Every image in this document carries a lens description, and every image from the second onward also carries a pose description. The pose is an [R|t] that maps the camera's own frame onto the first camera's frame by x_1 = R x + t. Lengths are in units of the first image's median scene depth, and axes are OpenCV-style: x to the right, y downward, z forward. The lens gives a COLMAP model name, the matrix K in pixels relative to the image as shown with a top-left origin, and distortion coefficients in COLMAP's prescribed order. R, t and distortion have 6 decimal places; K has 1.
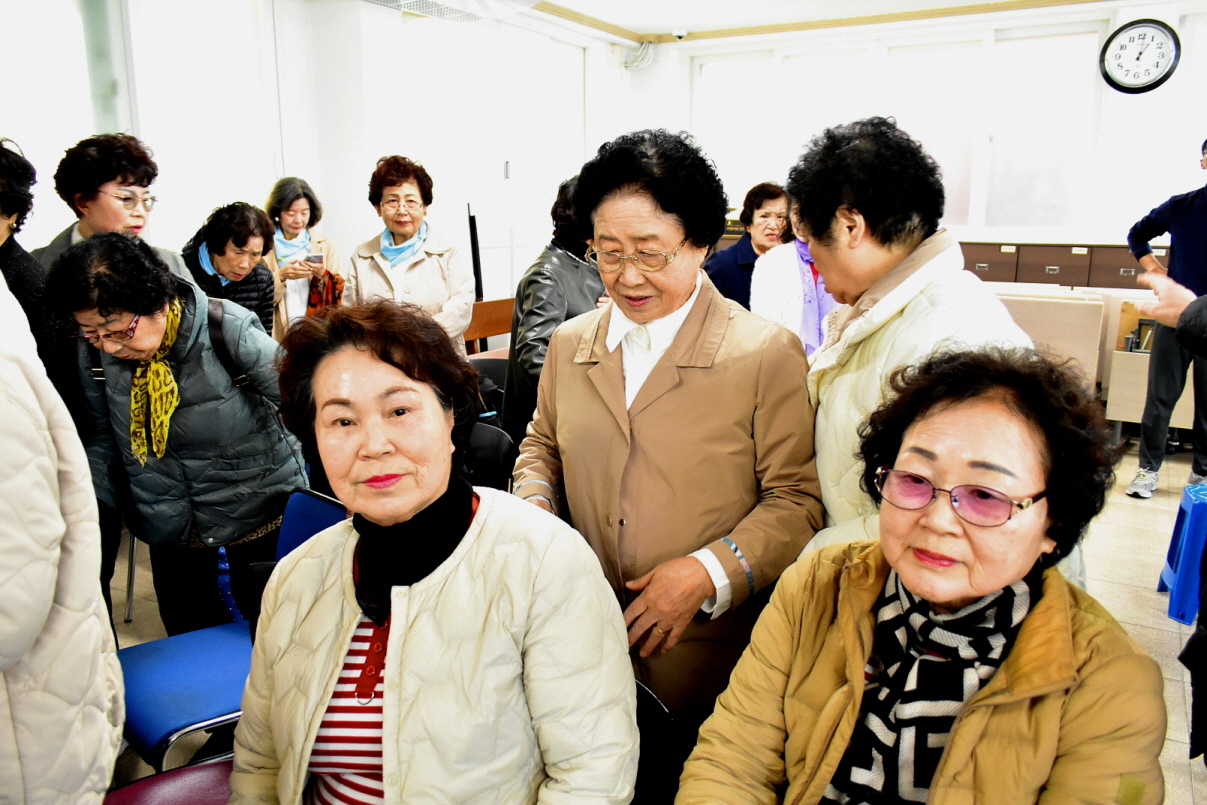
lens RADIAL K [[931.0, 0, 603.5], [0, 931.0, 402.5], [0, 0, 1]] dist [-0.005315, -0.001310]
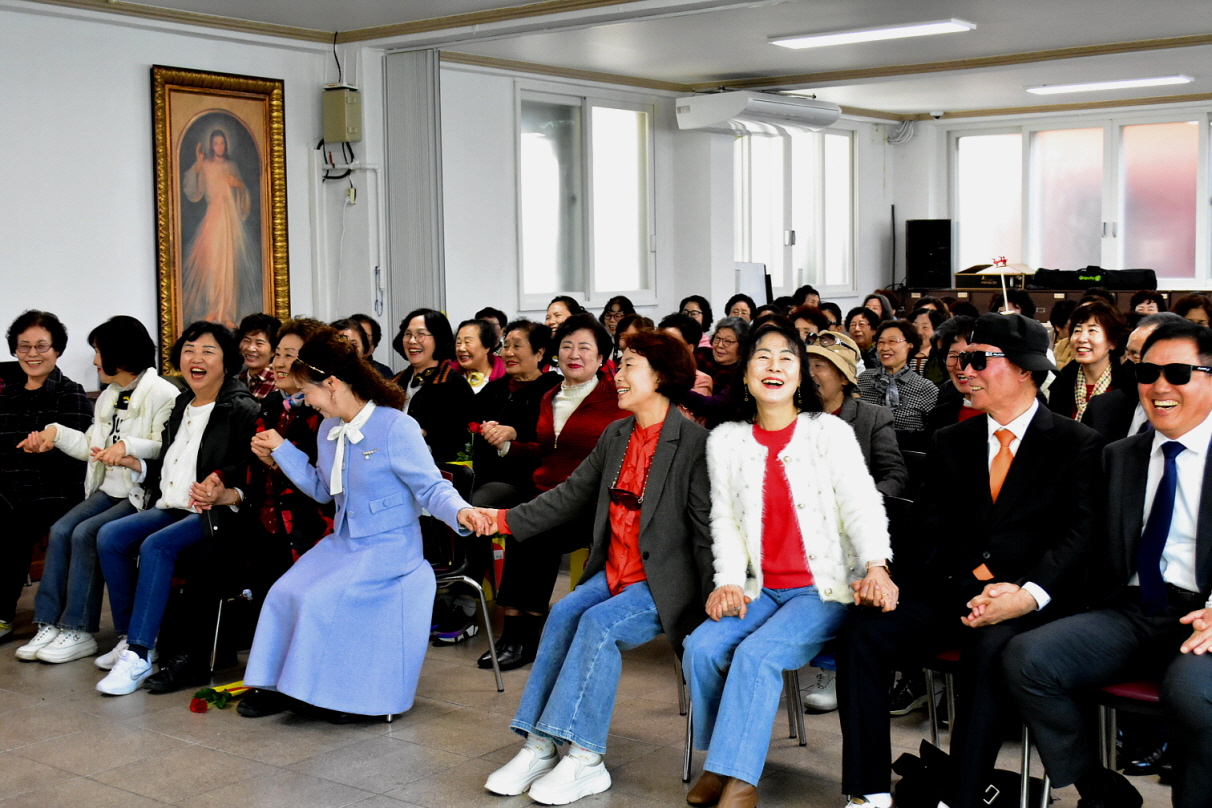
lens RADIAL K [[1601.2, 0, 581.8], [0, 1601.2, 406.3], [0, 0, 1]] dist [0.010546, 0.012632]
pose [[0.987443, 0.001510, -0.157967, -0.035955], [-0.019313, 0.993608, -0.111223, 0.180850], [0.156789, 0.112877, 0.981161, -0.931342]]
